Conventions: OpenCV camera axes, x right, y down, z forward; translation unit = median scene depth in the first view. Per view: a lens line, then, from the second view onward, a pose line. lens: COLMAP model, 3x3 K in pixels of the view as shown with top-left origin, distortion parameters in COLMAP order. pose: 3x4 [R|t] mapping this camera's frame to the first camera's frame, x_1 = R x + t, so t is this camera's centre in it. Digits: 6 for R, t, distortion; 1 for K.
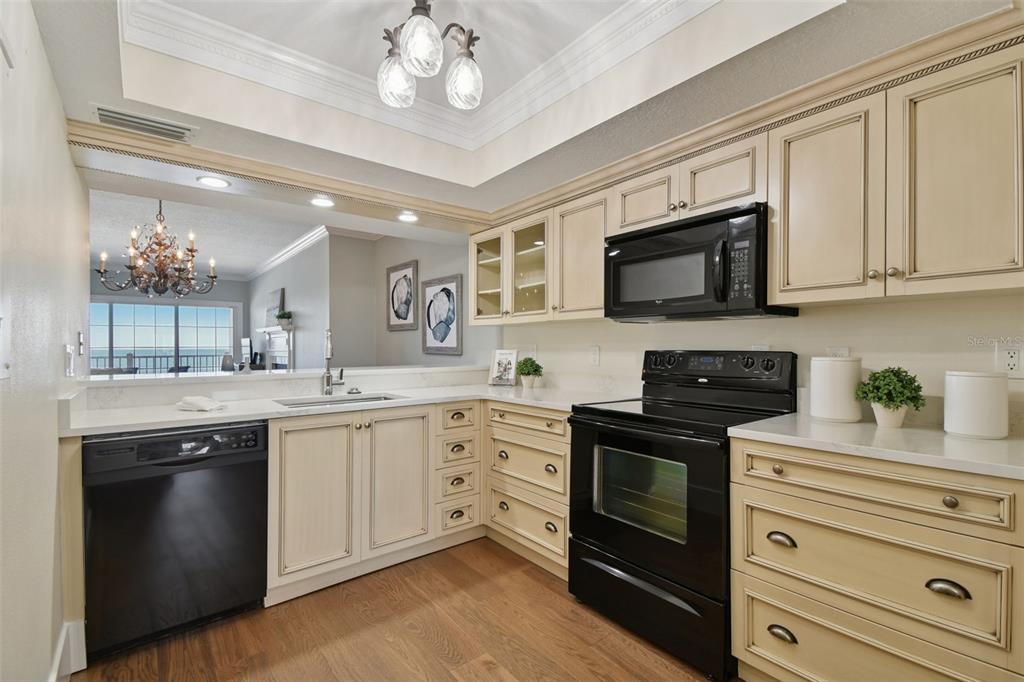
lens RADIAL K [[461.6, 0, 531.2], [0, 461.6, 348.5], [0, 0, 1]] dist [0.060009, -0.033926]
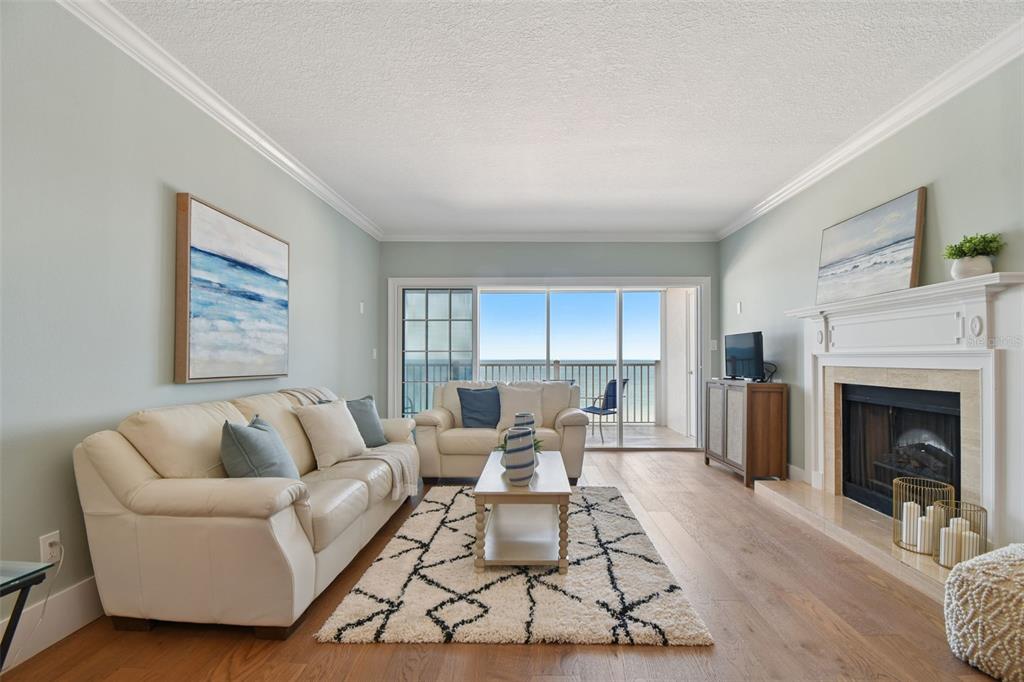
lens RADIAL K [[452.9, 0, 513.7], [0, 452.9, 350.7], [0, 0, 1]] dist [0.027014, -0.022652]
pose [[0.750963, -0.006030, -0.660316, -1.331416], [-0.008637, 0.999783, -0.018953, 0.030485], [0.660287, 0.019936, 0.750749, 1.261471]]
